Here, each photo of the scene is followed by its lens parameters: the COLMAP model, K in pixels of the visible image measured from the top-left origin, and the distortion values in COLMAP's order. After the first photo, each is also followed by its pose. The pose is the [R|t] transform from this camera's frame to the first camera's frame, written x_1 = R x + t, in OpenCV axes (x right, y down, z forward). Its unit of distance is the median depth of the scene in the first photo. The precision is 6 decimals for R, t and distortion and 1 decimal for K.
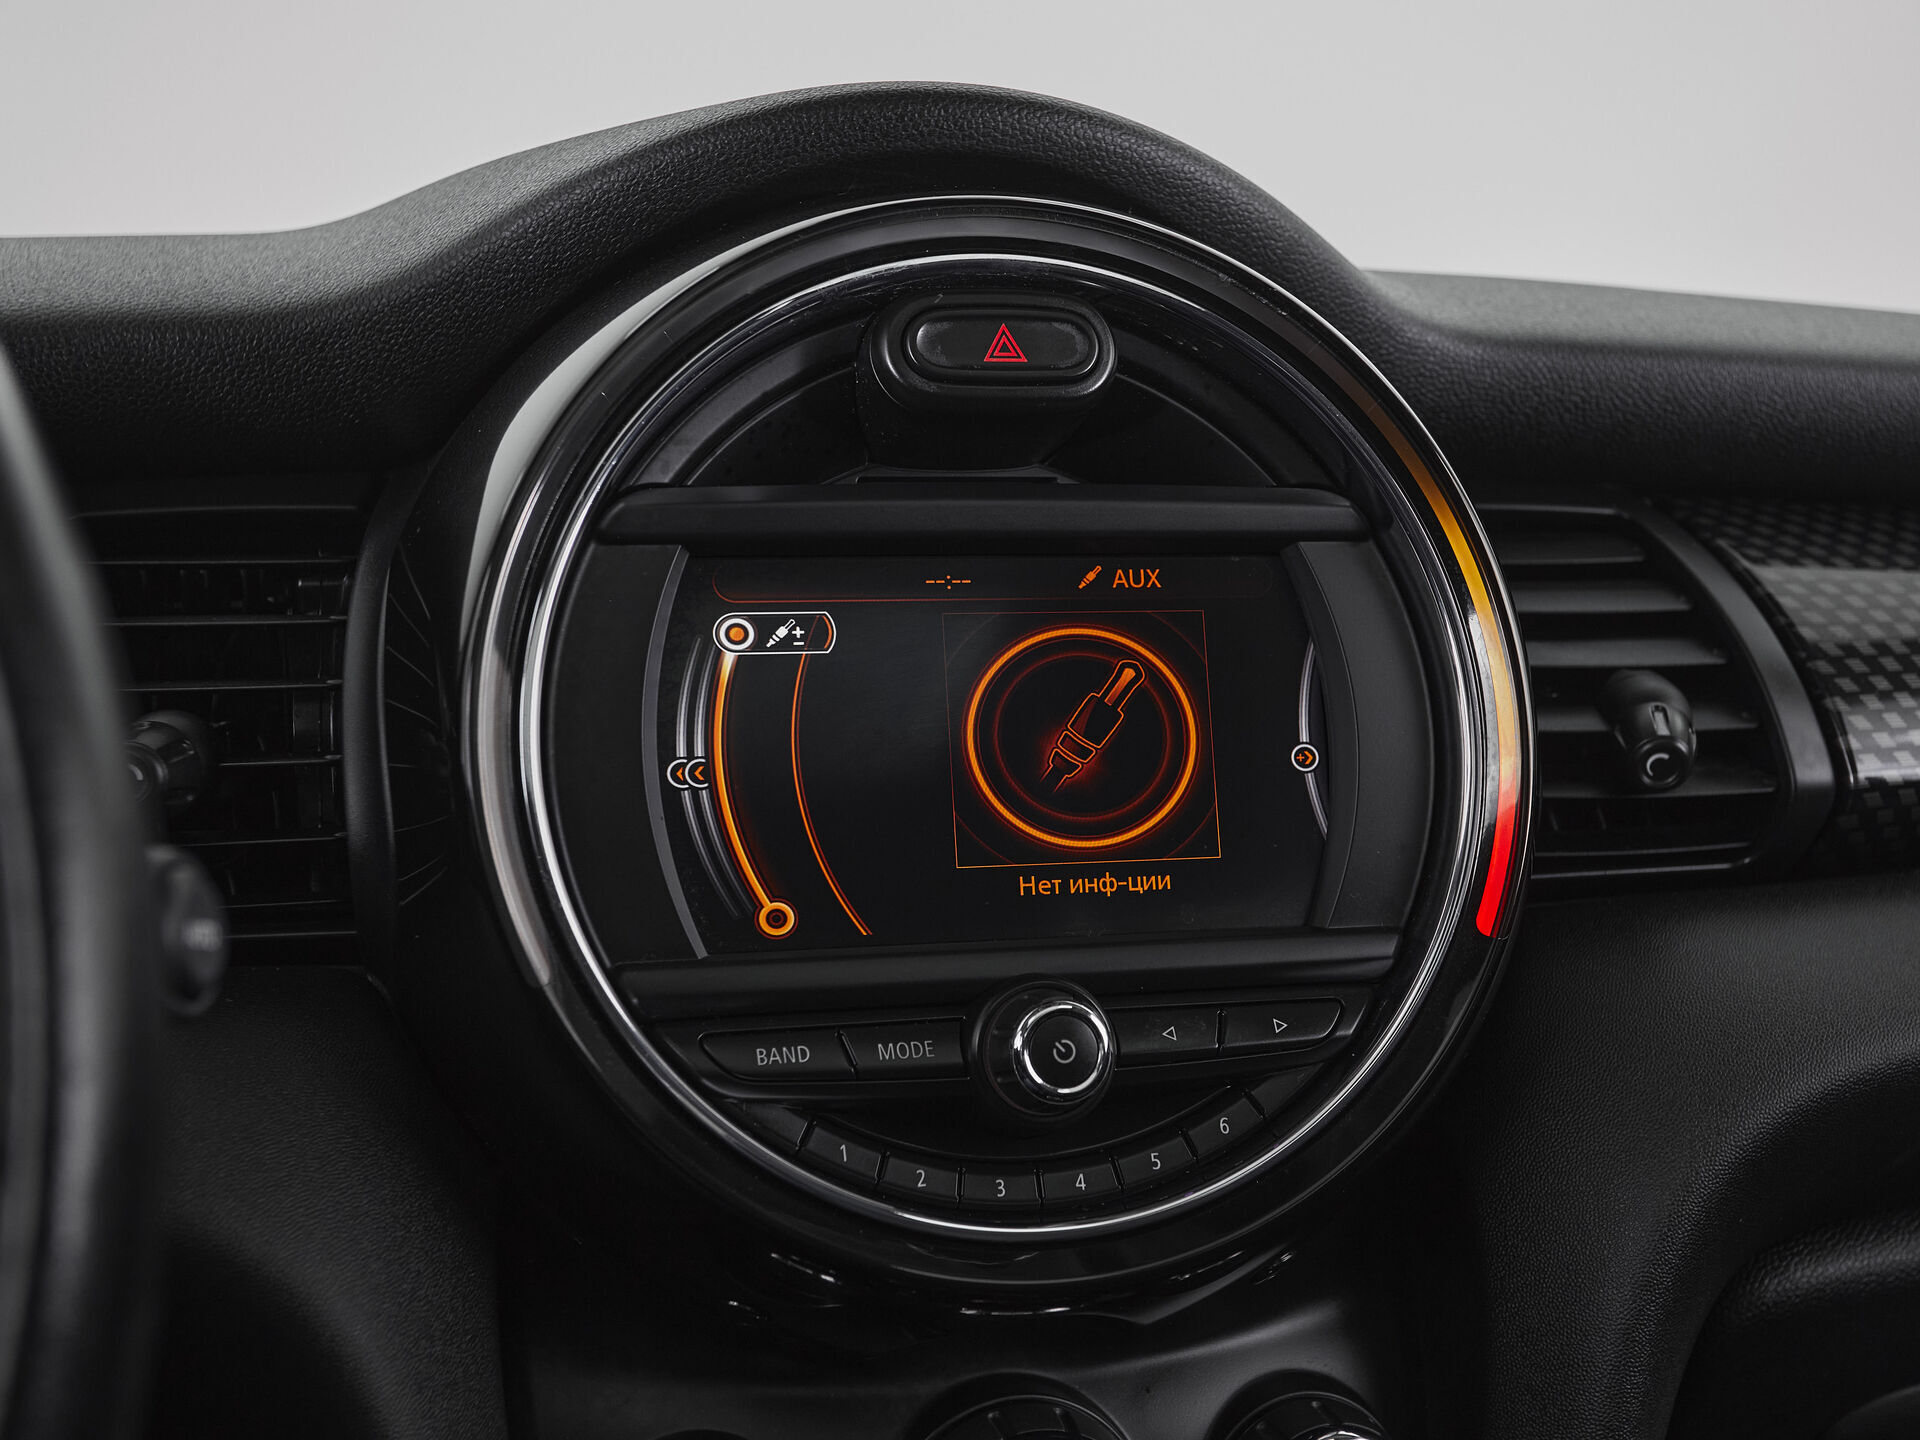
lens RADIAL K [[2463.7, 0, 993.5], [0, 2463.7, 740.5], [0, 0, 1]] dist [0.017558, 0.000000]
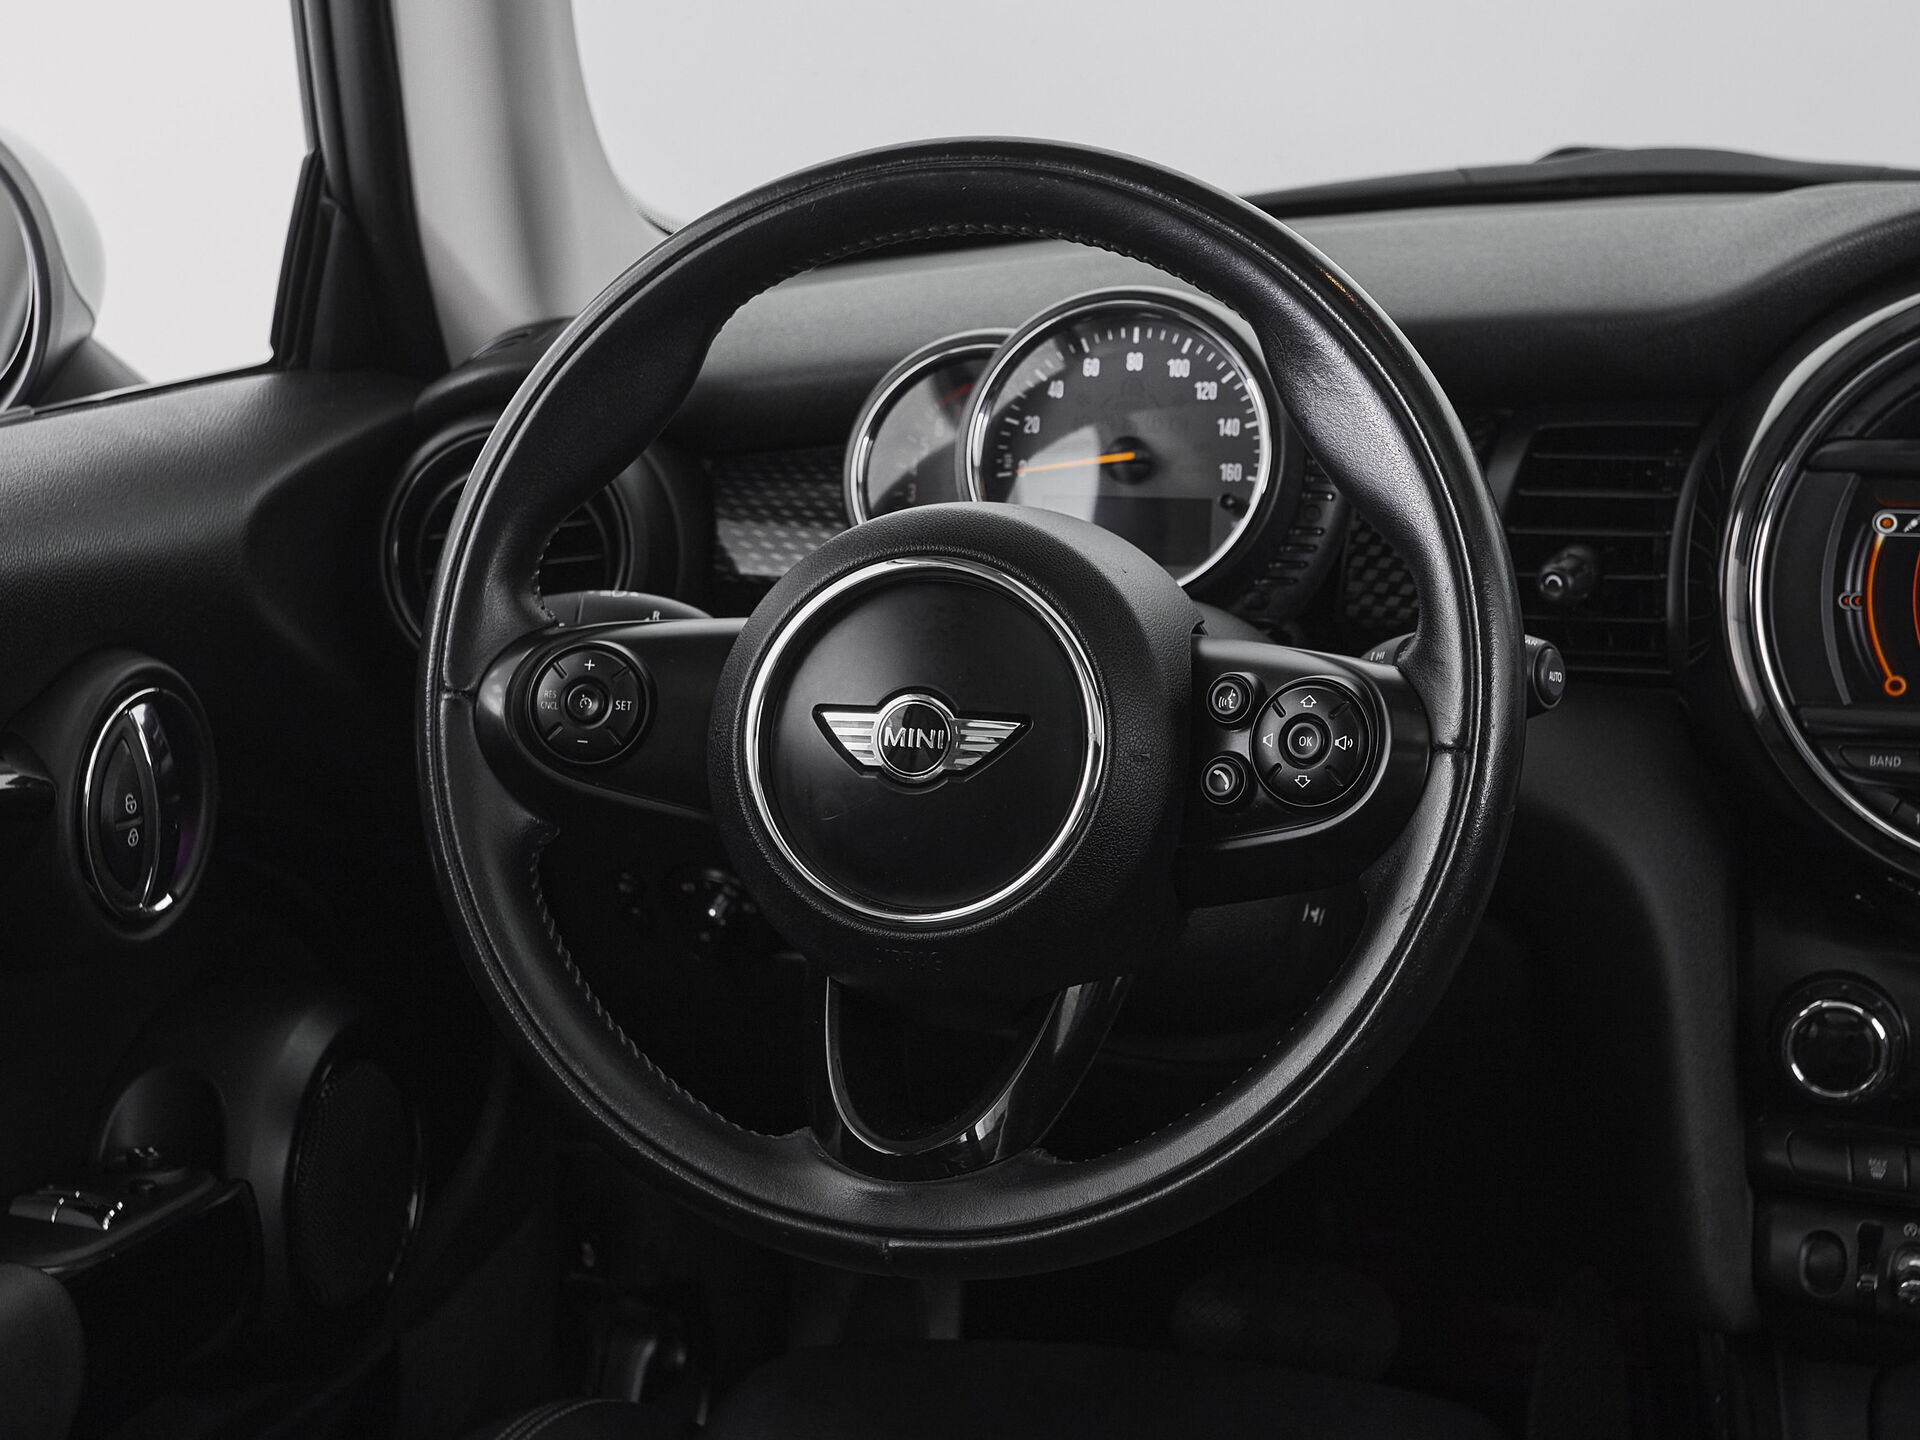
lens RADIAL K [[3513.4, 0, 909.5], [0, 3513.4, 706.5], [0, 0, 1]] dist [0.031256, 0.000000]
pose [[0.845664, 0.088024, -0.526407, 0.630600], [-0.033967, 0.993183, 0.111508, -0.167044], [0.532634, -0.076418, 0.842889, -1.477561]]
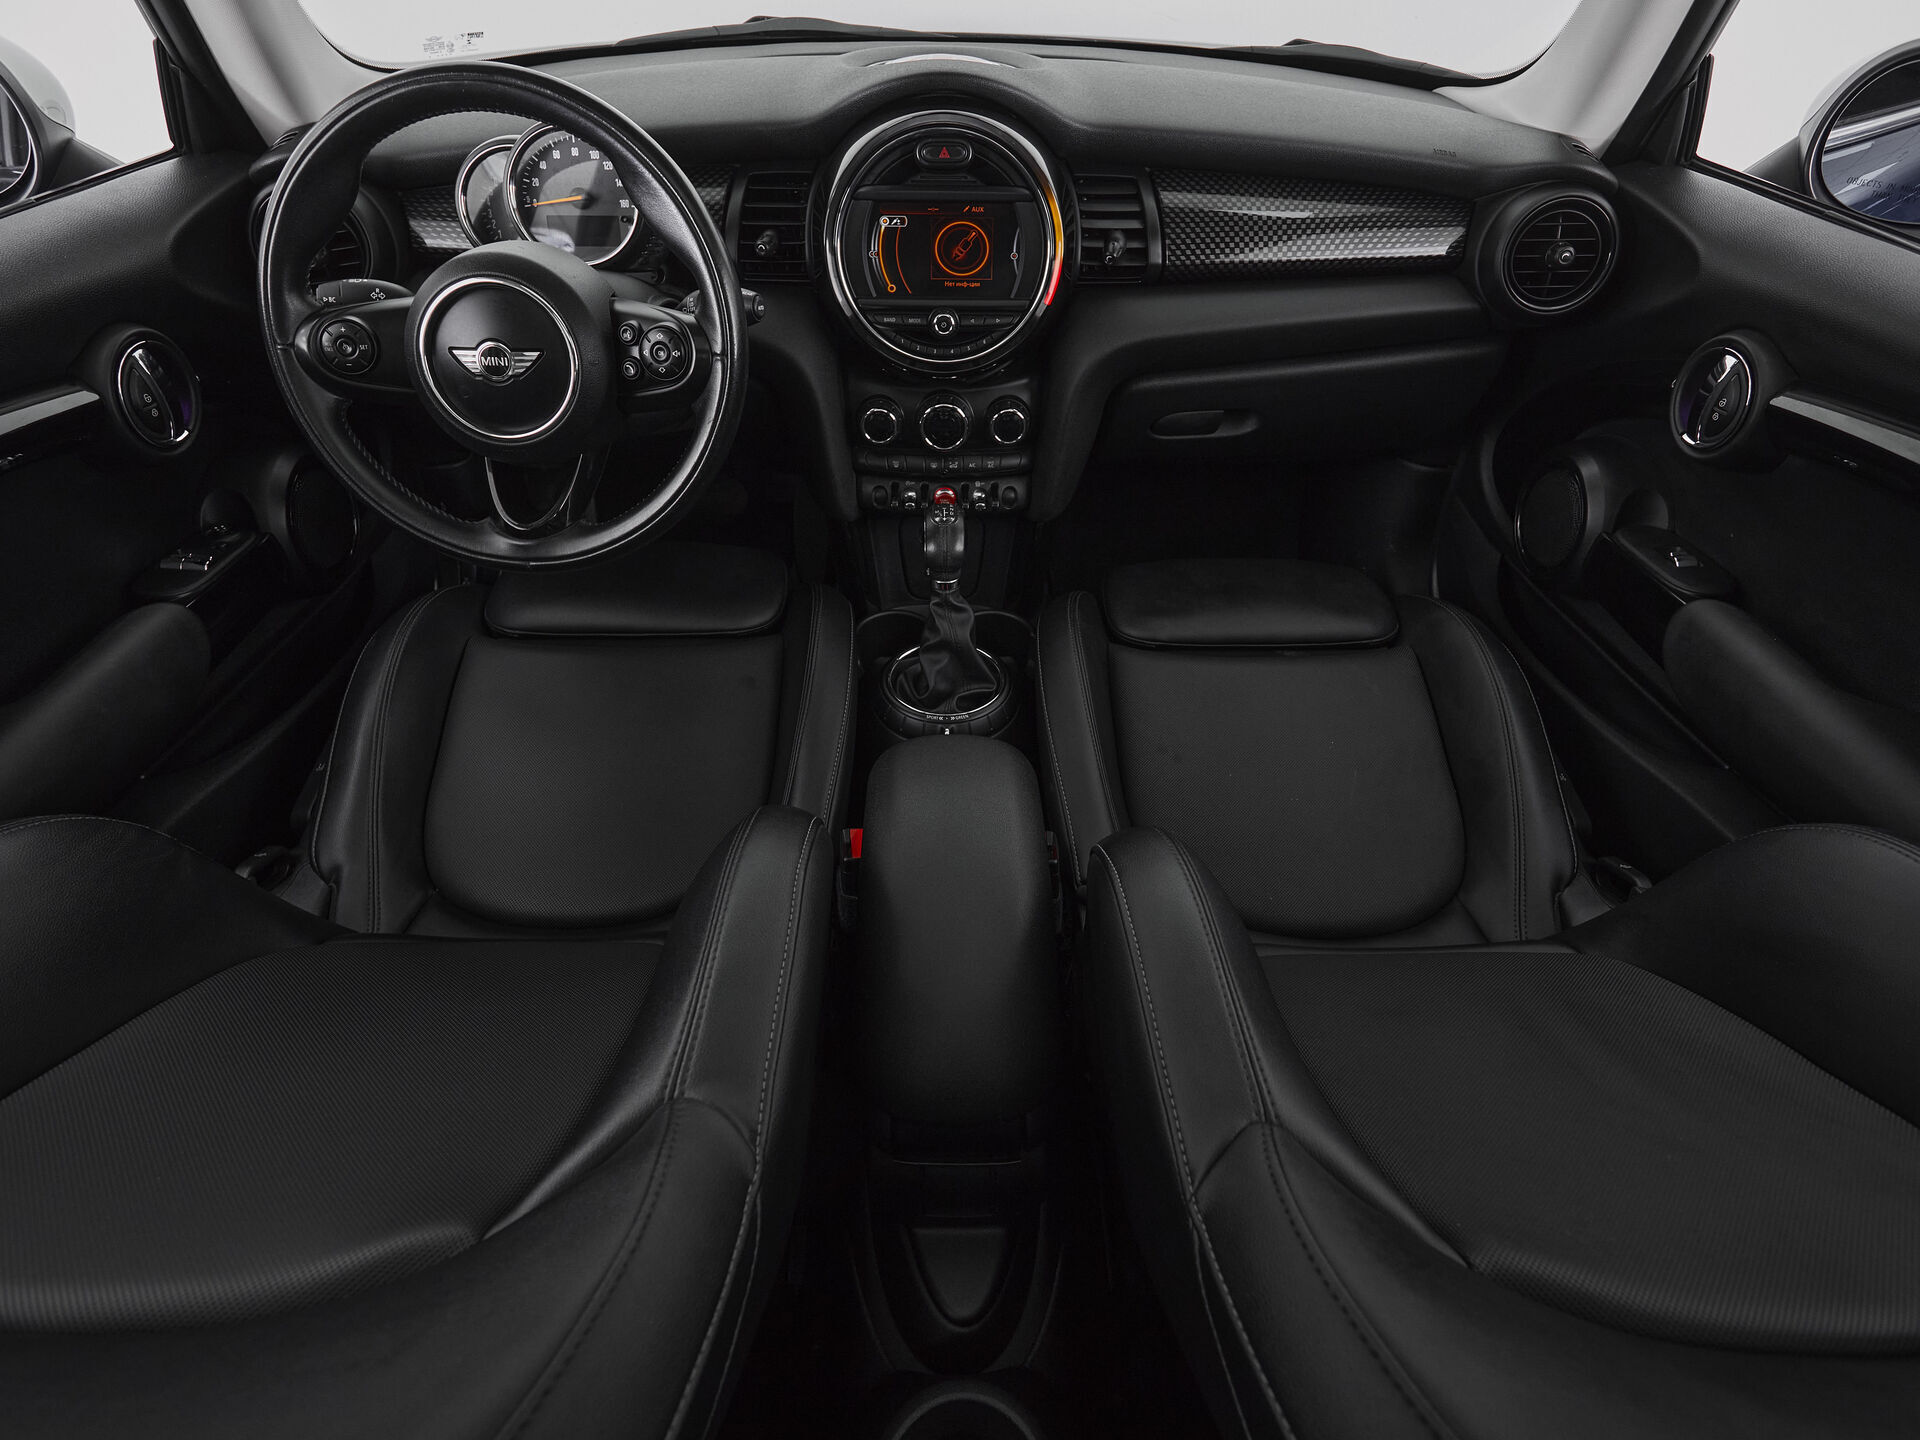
lens RADIAL K [[1046.8, 0, 956.7], [0, 1046.8, 712.5], [0, 0, 1]] dist [0.001080, -0.004250]
pose [[0.968918, 0.163539, -0.185616, 0.527563], [-0.036483, 0.836577, 0.546633, -0.342146], [0.244678, -0.522870, 0.816541, -1.019557]]
